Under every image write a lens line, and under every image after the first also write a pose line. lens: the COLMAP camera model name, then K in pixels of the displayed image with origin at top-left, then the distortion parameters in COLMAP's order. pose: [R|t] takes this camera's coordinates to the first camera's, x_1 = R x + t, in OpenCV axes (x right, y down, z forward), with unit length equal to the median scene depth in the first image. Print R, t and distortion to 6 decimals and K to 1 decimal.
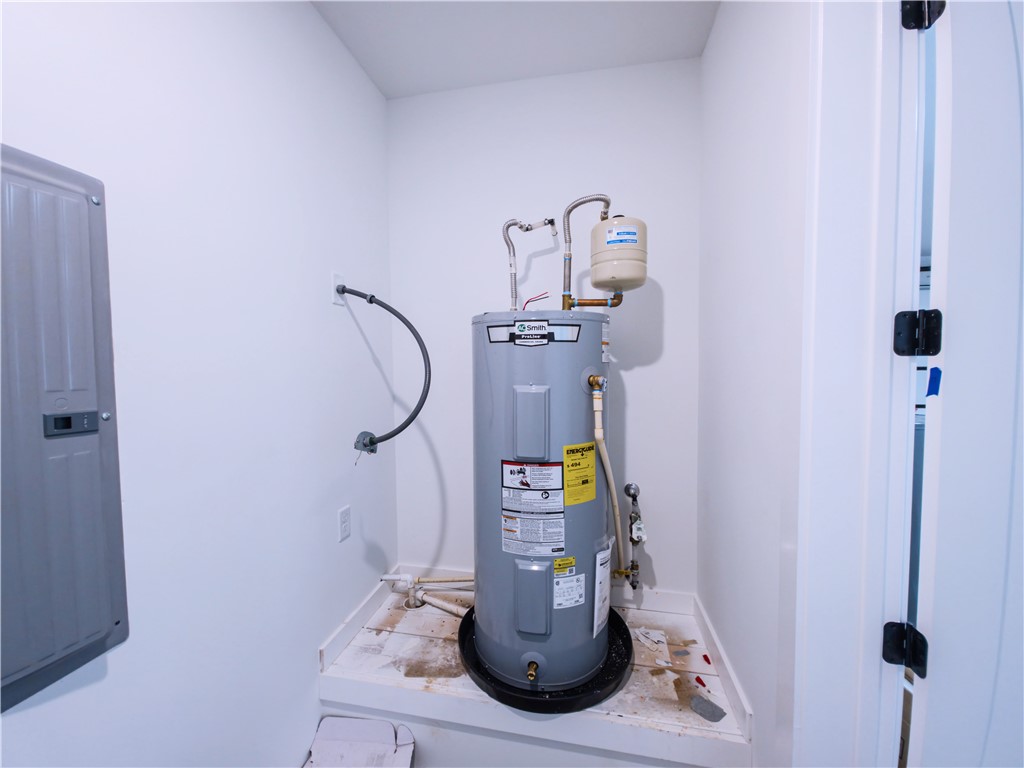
lens RADIAL K [[408.6, 0, 513.6], [0, 408.6, 380.6], [0, 0, 1]] dist [0.003972, -0.001418]
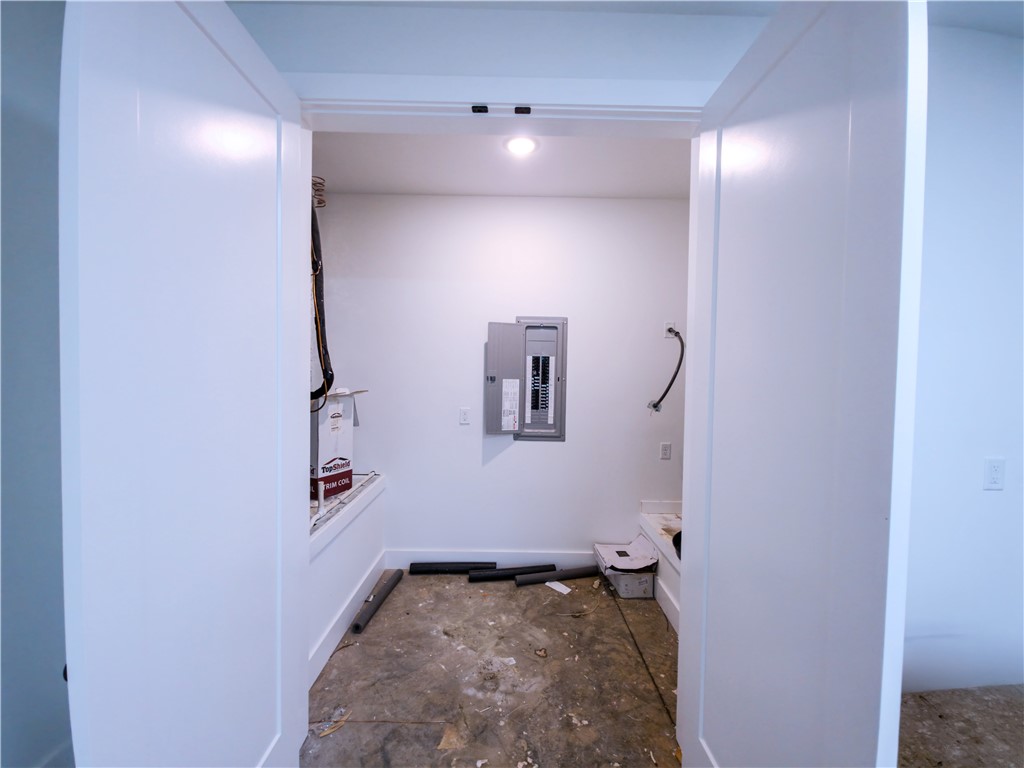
lens RADIAL K [[408.6, 0, 509.3], [0, 408.6, 380.1], [0, 0, 1]] dist [0.003972, -0.001418]
pose [[0.188391, 0.037380, -0.981383, 1.592510], [-0.064619, 0.997582, 0.025592, 0.018204], [0.979966, 0.058595, 0.190351, -0.126346]]
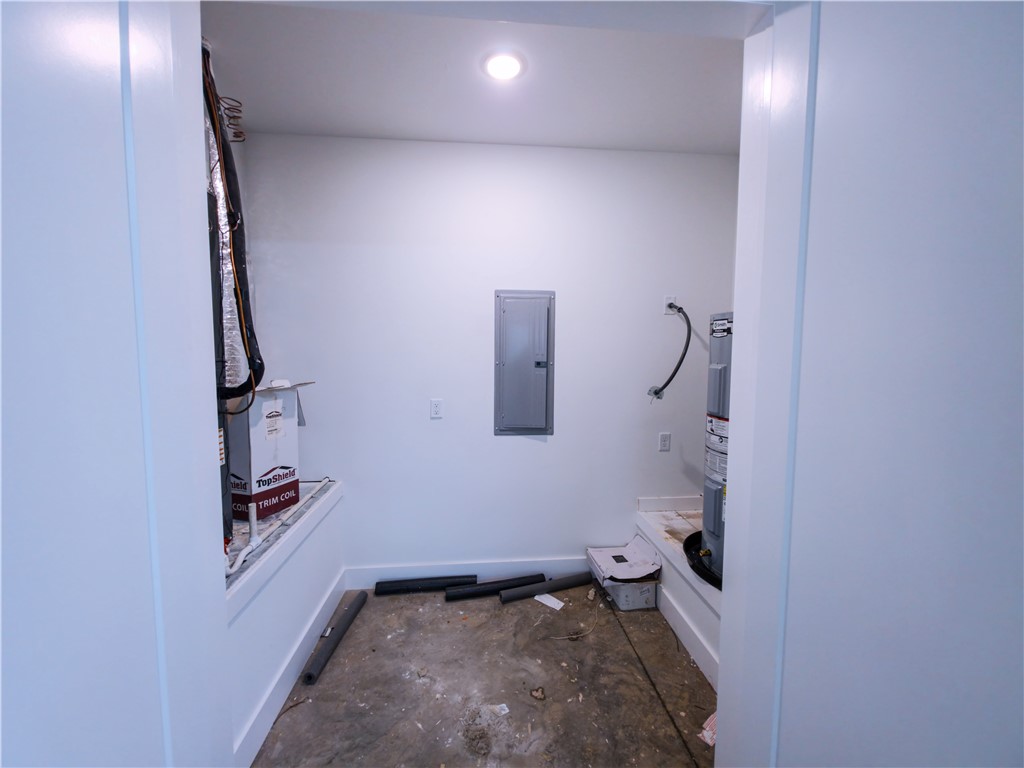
lens RADIAL K [[408.6, 0, 511.1], [0, 408.6, 380.3], [0, 0, 1]] dist [0.003972, -0.001418]
pose [[0.273310, 0.079939, -0.958599, 1.248436], [-0.051420, 0.996330, 0.068425, 0.007818], [0.960551, 0.030590, 0.276417, -0.122803]]
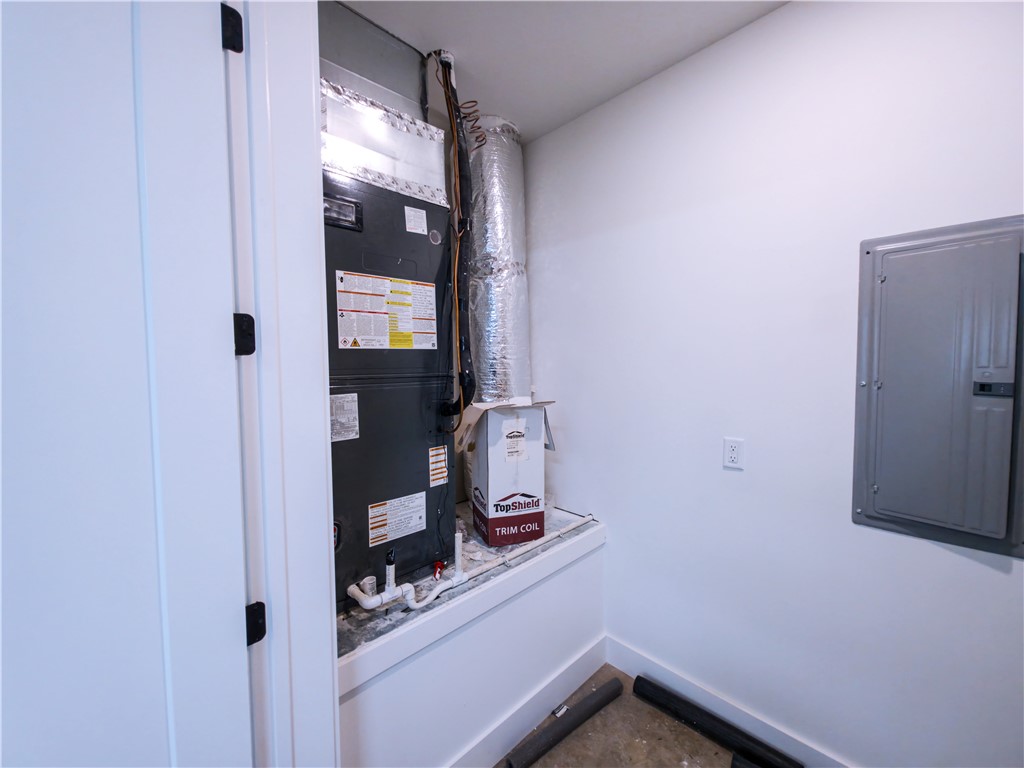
lens RADIAL K [[408.6, 0, 508.0], [0, 408.6, 378.8], [0, 0, 1]] dist [0.003972, -0.001418]
pose [[-0.577983, 0.051551, -0.814419, 0.662565], [-0.019690, 0.996831, 0.077071, -0.008313], [0.815811, 0.060581, -0.575136, 0.221927]]
